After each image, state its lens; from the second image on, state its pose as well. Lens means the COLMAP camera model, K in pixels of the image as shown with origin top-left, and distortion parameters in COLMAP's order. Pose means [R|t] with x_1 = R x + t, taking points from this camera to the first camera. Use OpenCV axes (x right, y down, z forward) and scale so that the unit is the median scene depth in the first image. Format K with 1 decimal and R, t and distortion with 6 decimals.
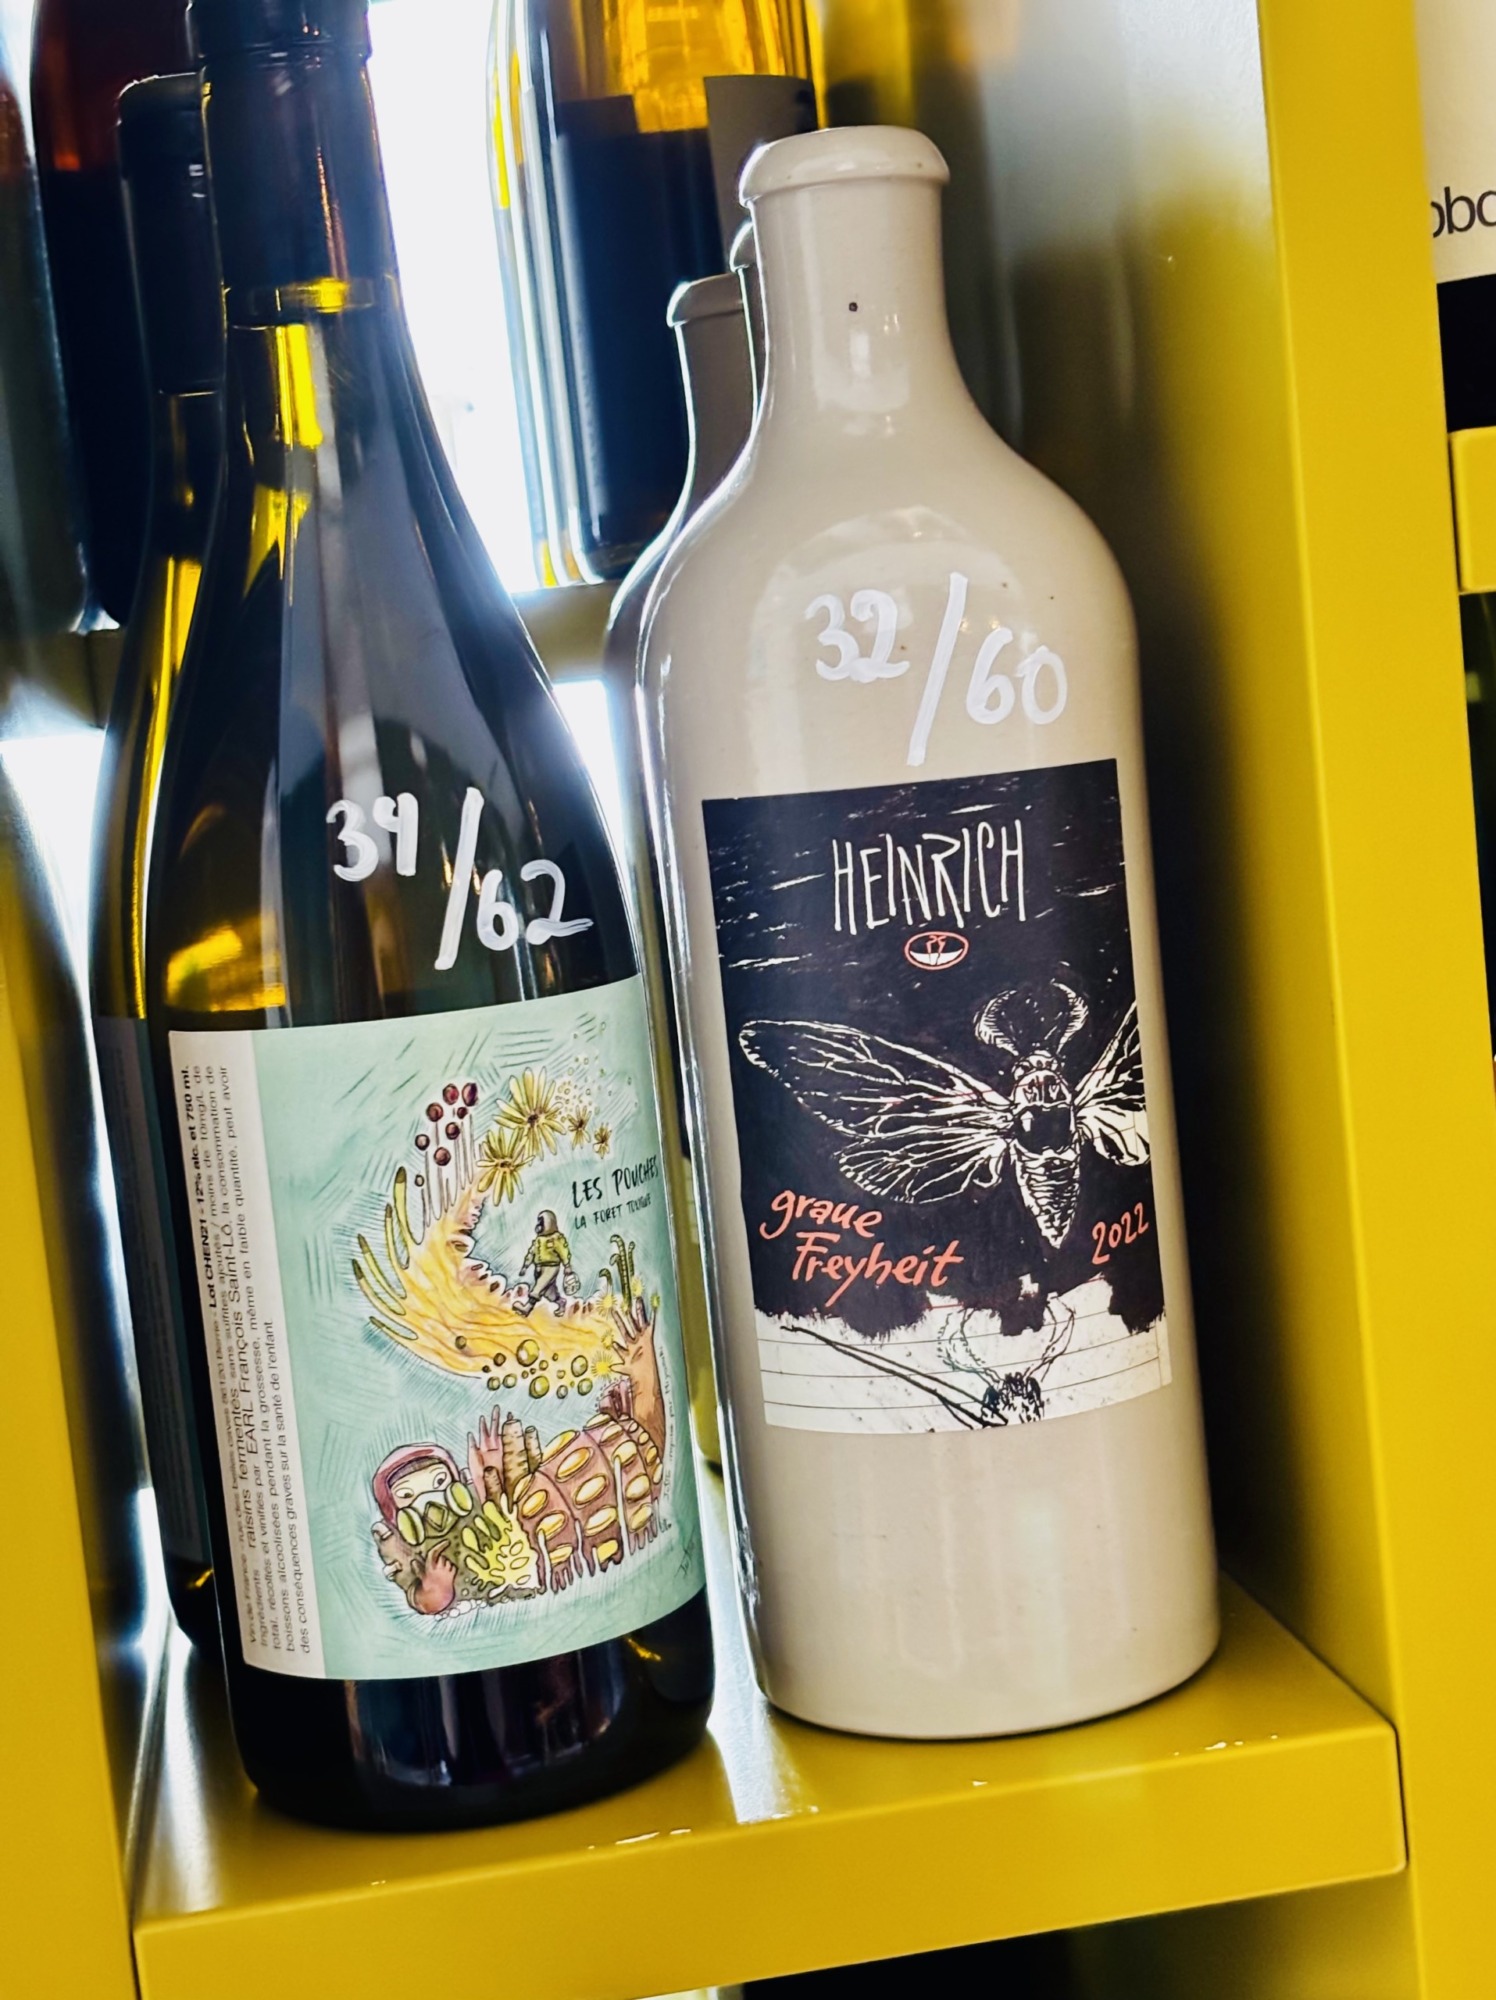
lens RADIAL K [[3046.2, 0, 762.3], [0, 3046.2, 985.7], [0, 0, 1]] dist [0.182031, 0.000000]
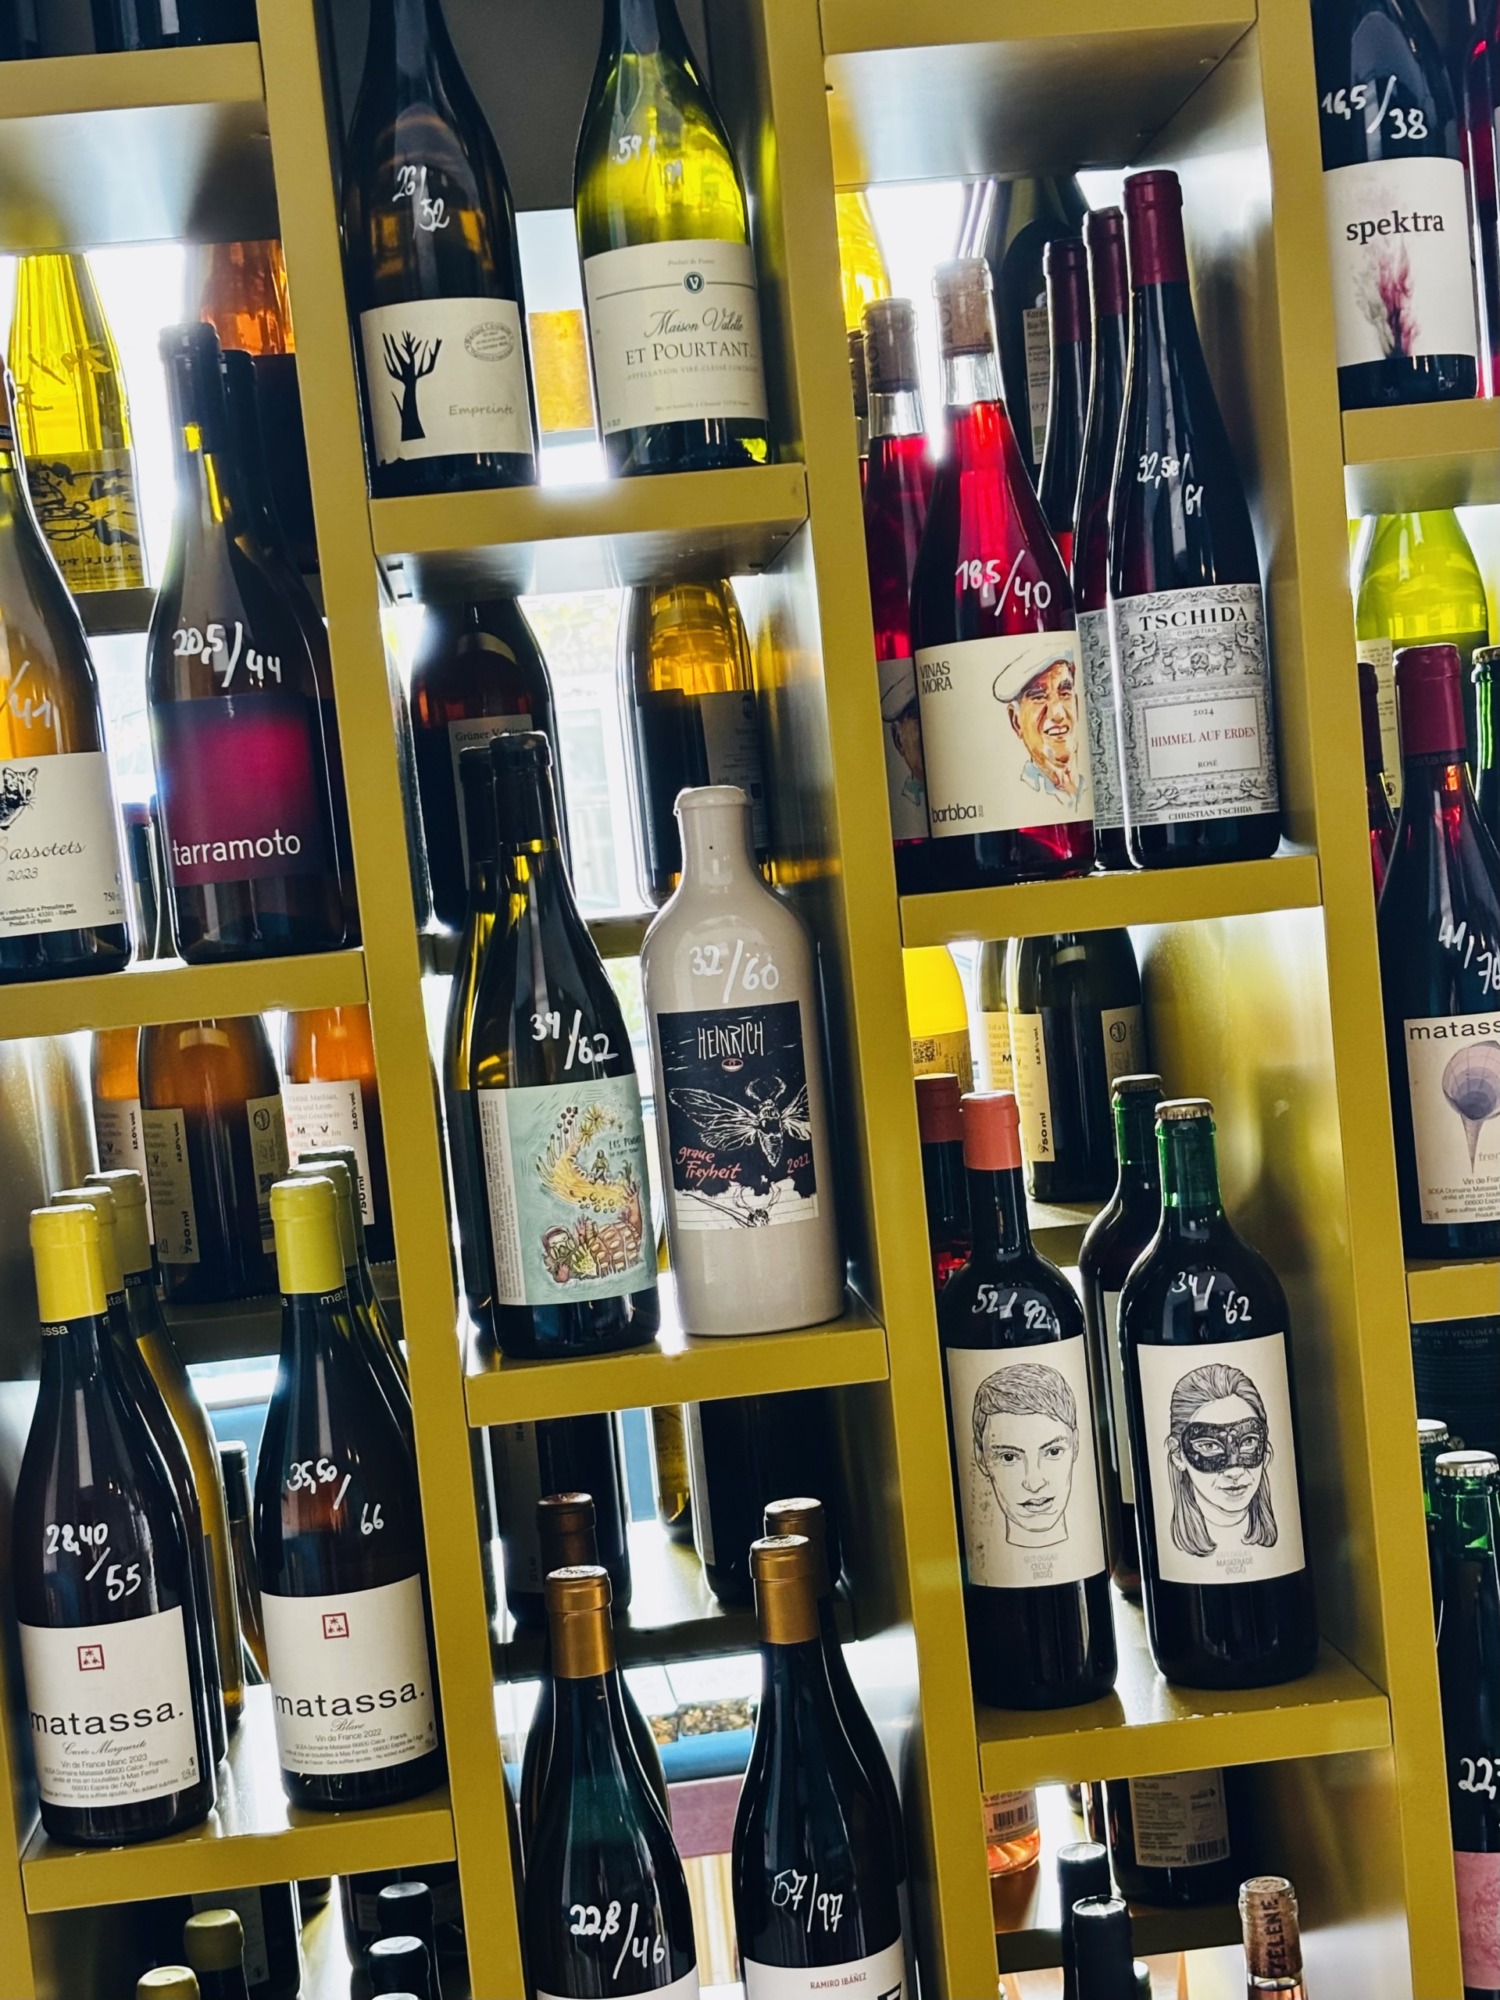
lens RADIAL K [[3046.2, 0, 738.1], [0, 3046.2, 1001.4], [0, 0, 1]] dist [0.182031, 0.000000]
pose [[0.997233, 0.010876, -0.073543, 0.280132], [-0.013250, 0.999404, -0.031870, 0.020888], [0.073153, 0.032756, 0.996783, -1.964031]]
